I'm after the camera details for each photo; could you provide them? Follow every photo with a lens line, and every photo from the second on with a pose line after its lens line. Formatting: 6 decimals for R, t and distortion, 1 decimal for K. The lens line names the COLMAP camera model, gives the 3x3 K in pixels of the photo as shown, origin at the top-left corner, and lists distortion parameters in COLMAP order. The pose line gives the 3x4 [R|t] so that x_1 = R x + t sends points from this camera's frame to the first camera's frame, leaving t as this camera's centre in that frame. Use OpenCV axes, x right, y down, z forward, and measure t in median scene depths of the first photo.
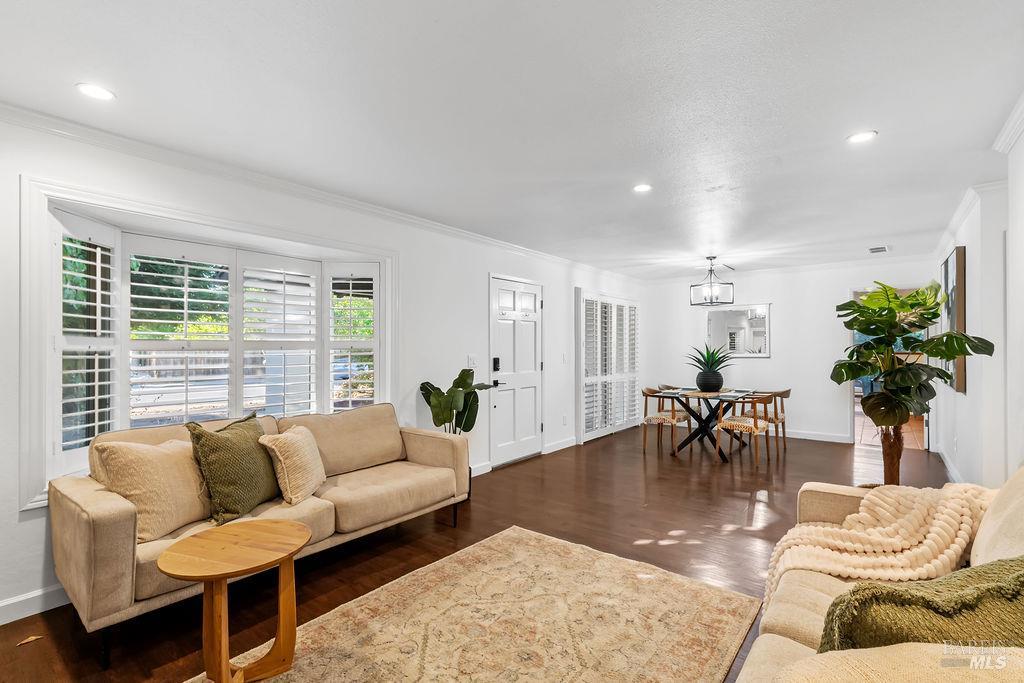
lens RADIAL K [[463.9, 0, 512.0], [0, 463.9, 341.5], [0, 0, 1]] dist [0.002099, 0.000654]
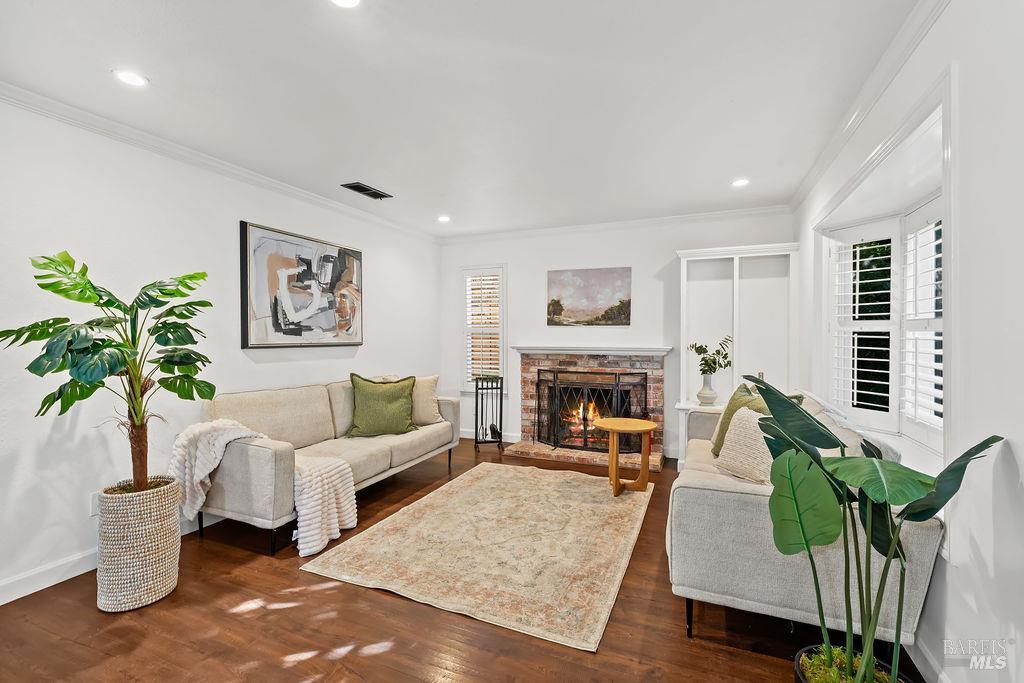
lens RADIAL K [[463.9, 0, 512.0], [0, 463.9, 341.5], [0, 0, 1]] dist [0.002099, 0.000654]
pose [[-0.957183, -0.001606, -0.289480, 0.287423], [-0.002604, 0.999992, 0.003061, 0.037819], [0.289473, 0.003684, -0.957179, 1.599122]]
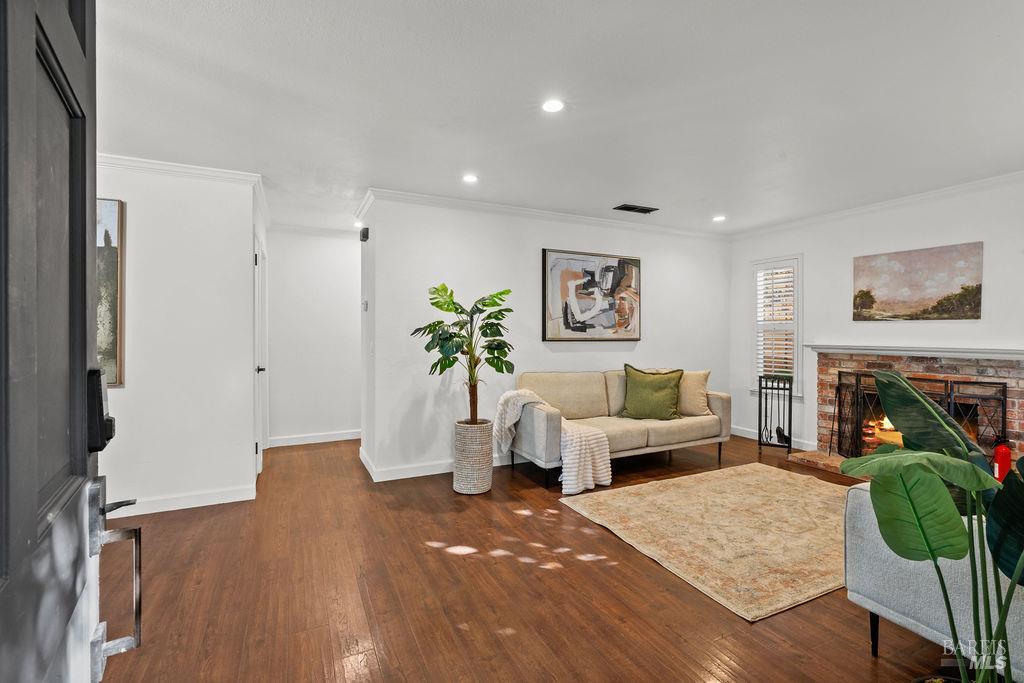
lens RADIAL K [[463.9, 0, 512.0], [0, 463.9, 341.5], [0, 0, 1]] dist [0.002099, 0.000654]
pose [[-0.912661, -0.015152, 0.408436, 0.065756], [-0.011800, 0.999873, 0.010726, 0.045192], [-0.408546, 0.004970, -0.912724, 1.776621]]
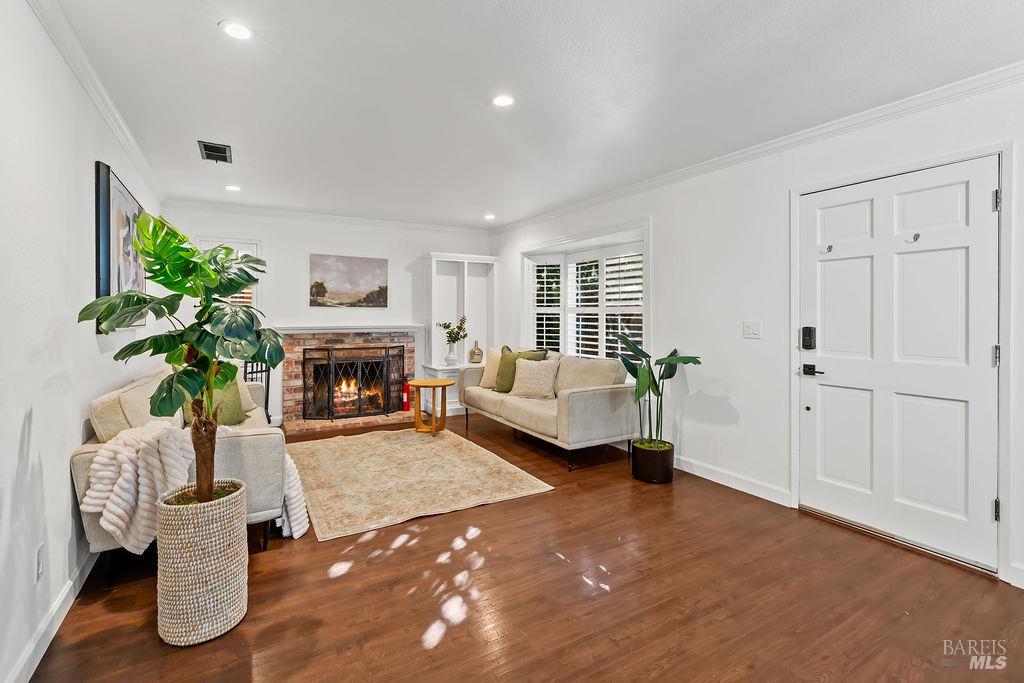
lens RADIAL K [[463.9, 0, 512.0], [0, 463.9, 341.5], [0, 0, 1]] dist [0.002099, 0.000654]
pose [[-0.333146, 0.051437, -0.941471, 1.041073], [0.007101, 0.998619, 0.052047, 0.031327], [0.942848, 0.010654, -0.333052, 1.337897]]
